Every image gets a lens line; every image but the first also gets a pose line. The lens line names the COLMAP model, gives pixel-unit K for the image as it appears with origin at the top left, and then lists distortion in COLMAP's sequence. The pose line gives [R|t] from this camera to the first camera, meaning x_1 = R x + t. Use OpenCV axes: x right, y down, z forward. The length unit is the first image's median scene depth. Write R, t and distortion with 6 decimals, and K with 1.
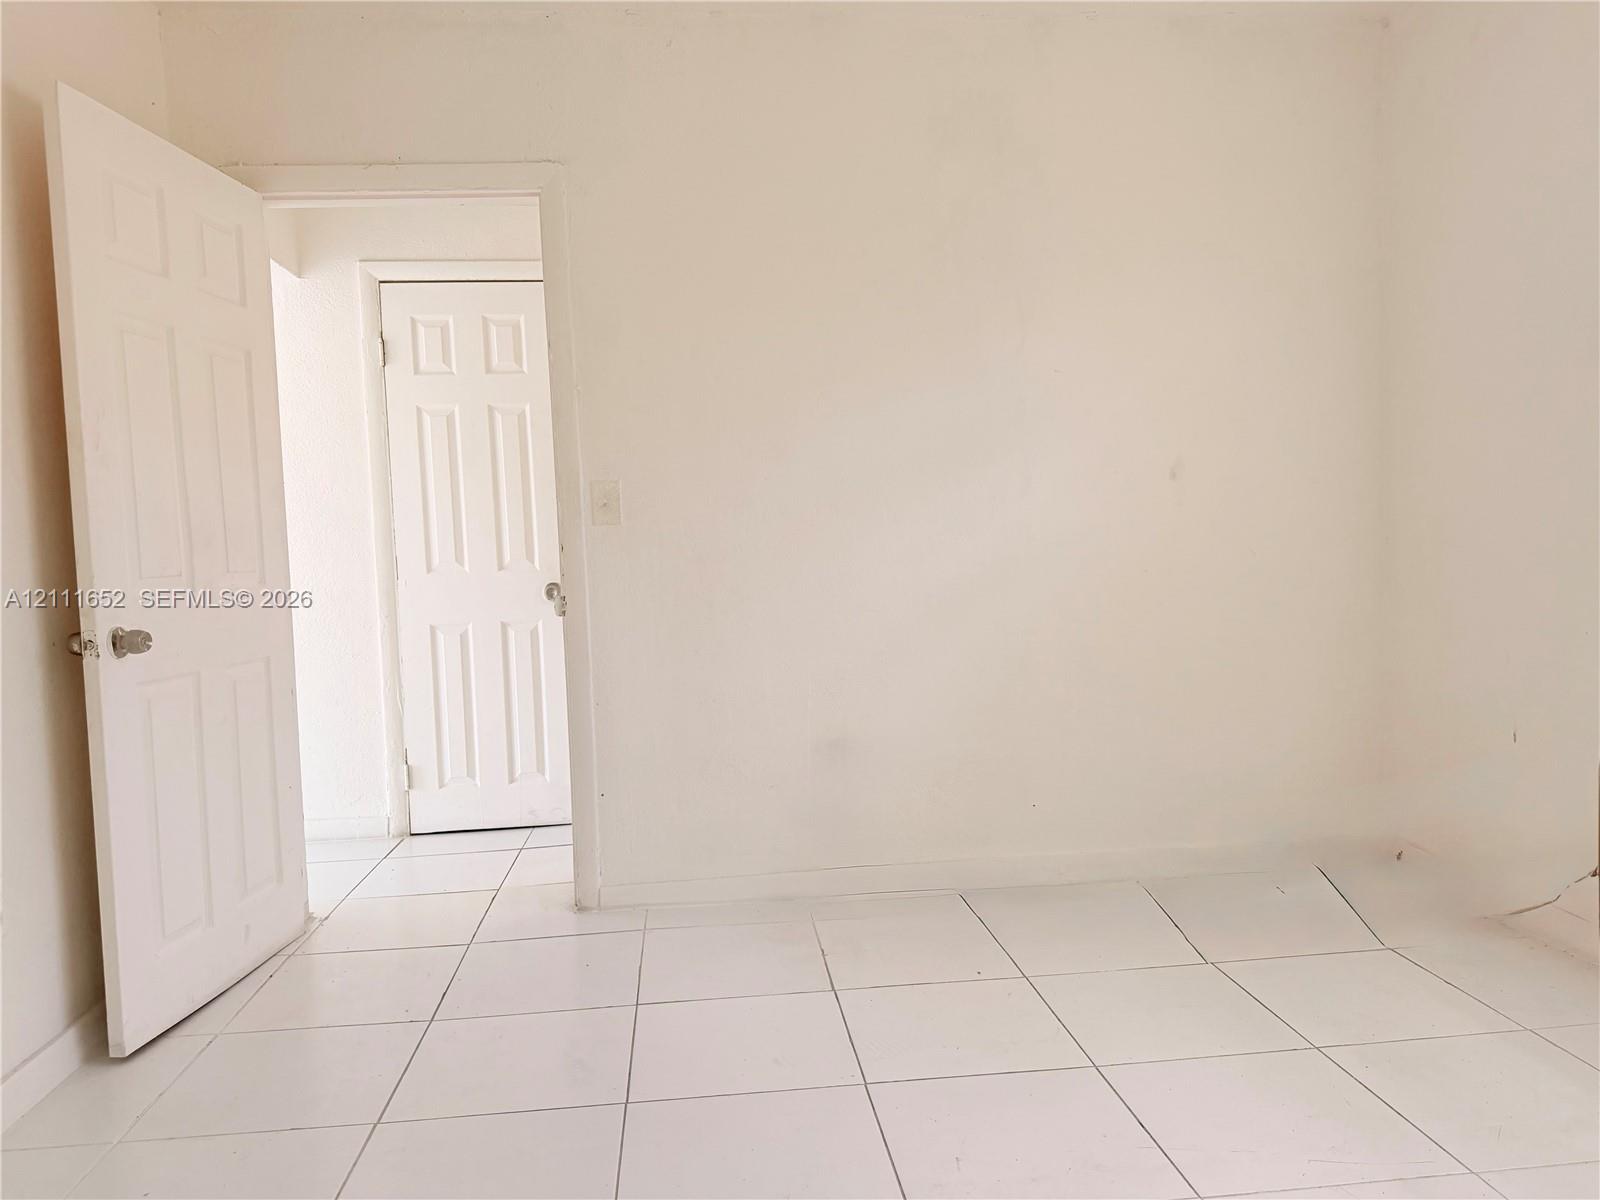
lens RADIAL K [[1126.0, 0, 794.2], [0, 1126.0, 602.3], [0, 0, 1]] dist [0.161146, -0.235719]
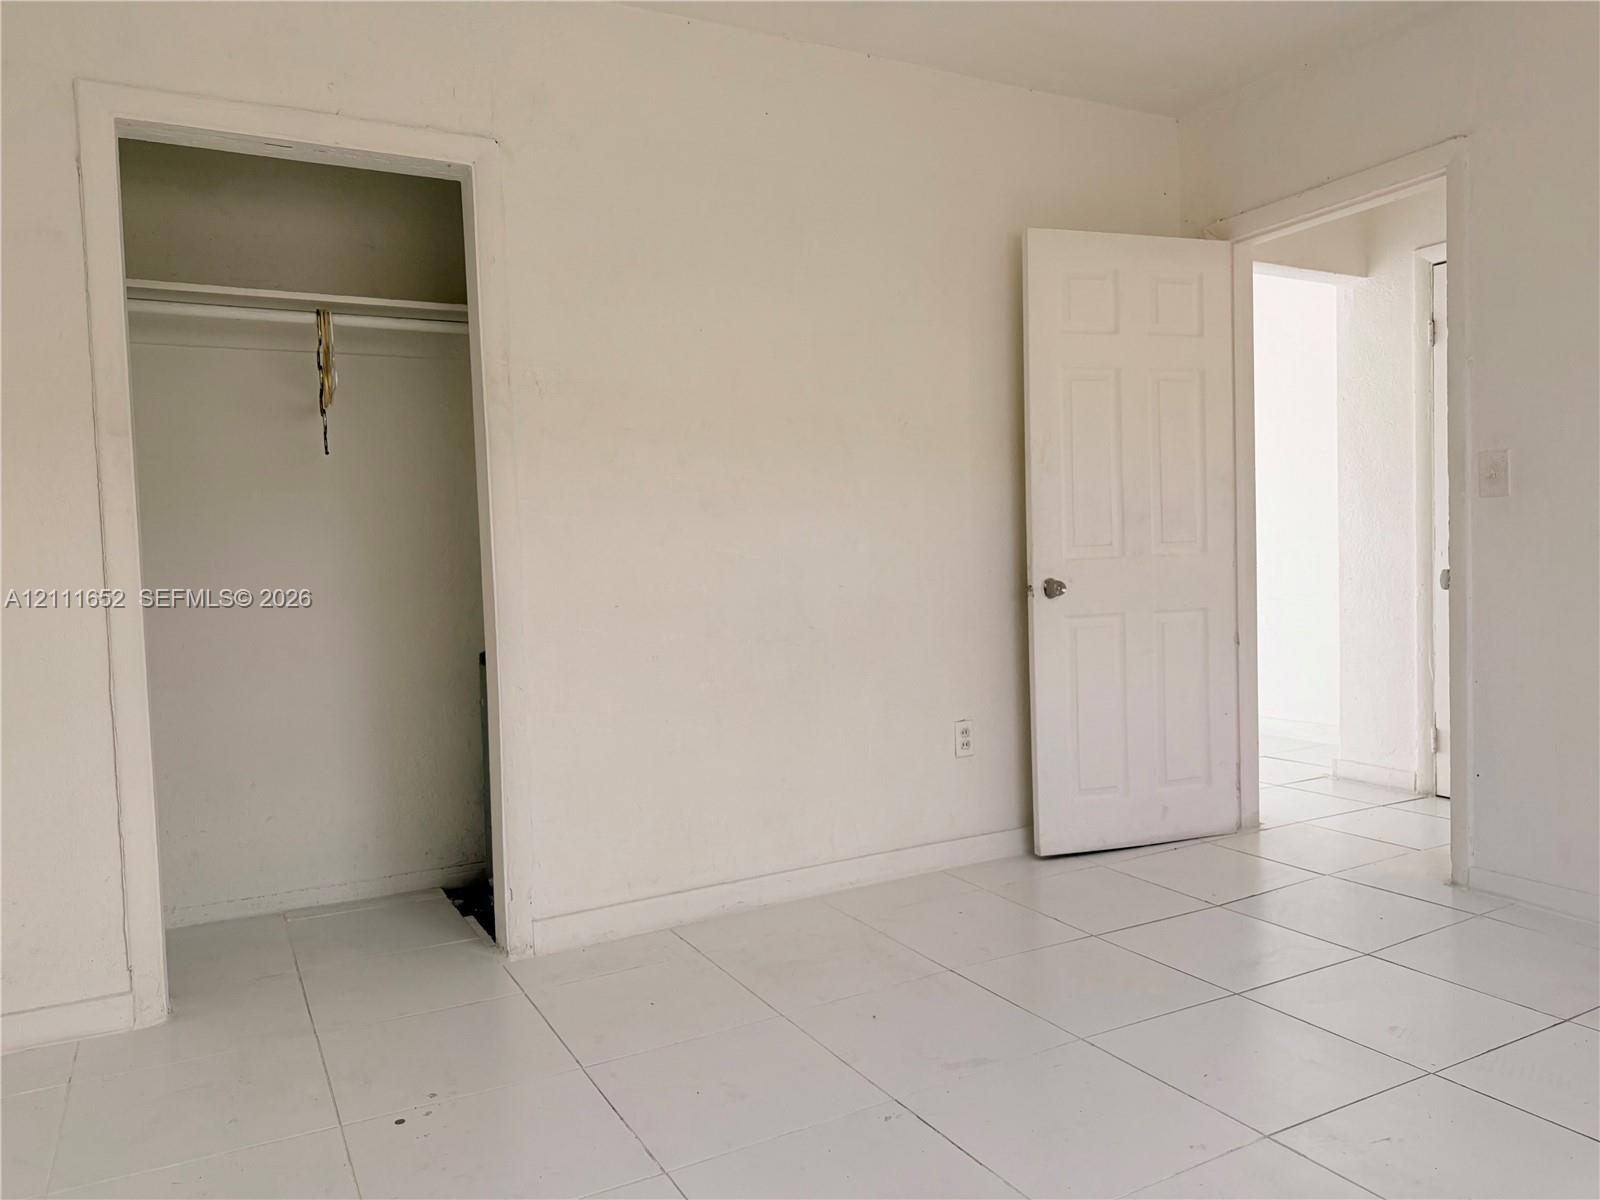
lens RADIAL K [[1126.0, 0, 794.2], [0, 1126.0, 602.3], [0, 0, 1]] dist [0.161146, -0.235719]
pose [[0.390672, 0.061495, -0.918473, 0.508203], [-0.032162, 0.998069, 0.053144, -0.012146], [0.919968, 0.008778, 0.391896, 0.073877]]
